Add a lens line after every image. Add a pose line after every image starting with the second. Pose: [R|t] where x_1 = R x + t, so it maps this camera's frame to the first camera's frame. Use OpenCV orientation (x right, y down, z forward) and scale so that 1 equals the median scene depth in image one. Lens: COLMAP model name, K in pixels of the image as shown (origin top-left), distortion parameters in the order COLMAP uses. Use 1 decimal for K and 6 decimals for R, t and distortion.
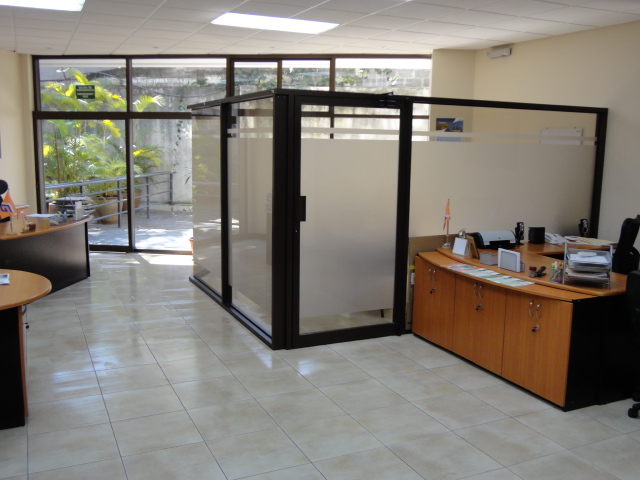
lens RADIAL K [[625.1, 0, 320.0], [0, 625.1, 240.0], [0, 0, 1]] dist [-0.044046, 0.029254]
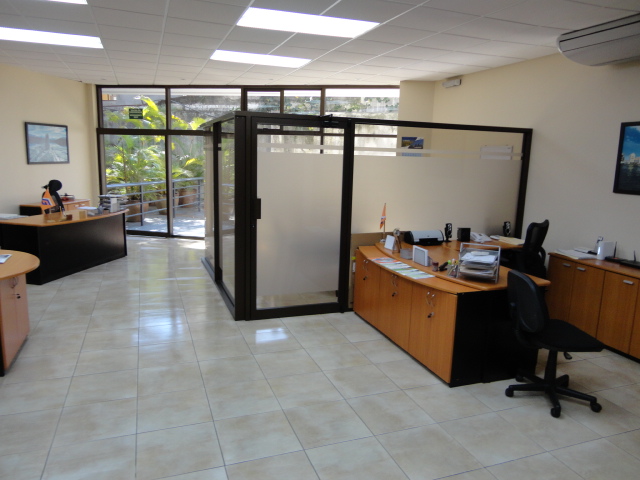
lens RADIAL K [[470.4, 0, 315.6], [0, 470.4, 238.6], [0, 0, 1]] dist [0.001056, -0.002451]
pose [[0.995901, 0.028898, -0.085711, 0.145935], [-0.027187, 0.999408, 0.021060, -0.011447], [0.086269, -0.018643, 0.996097, 0.067385]]
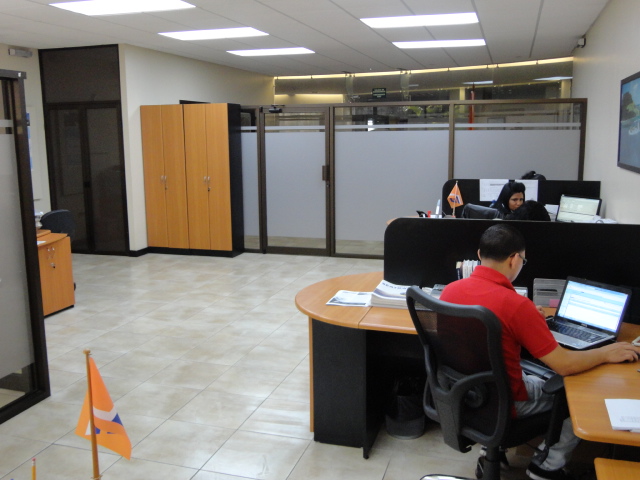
lens RADIAL K [[625.1, 0, 320.0], [0, 625.1, 240.0], [0, 0, 1]] dist [-0.044046, 0.029254]
pose [[-0.742019, -0.121206, 0.659331, -0.753312], [0.097534, 0.953536, 0.285056, -0.189179], [-0.663246, 0.275824, -0.695720, 1.139340]]
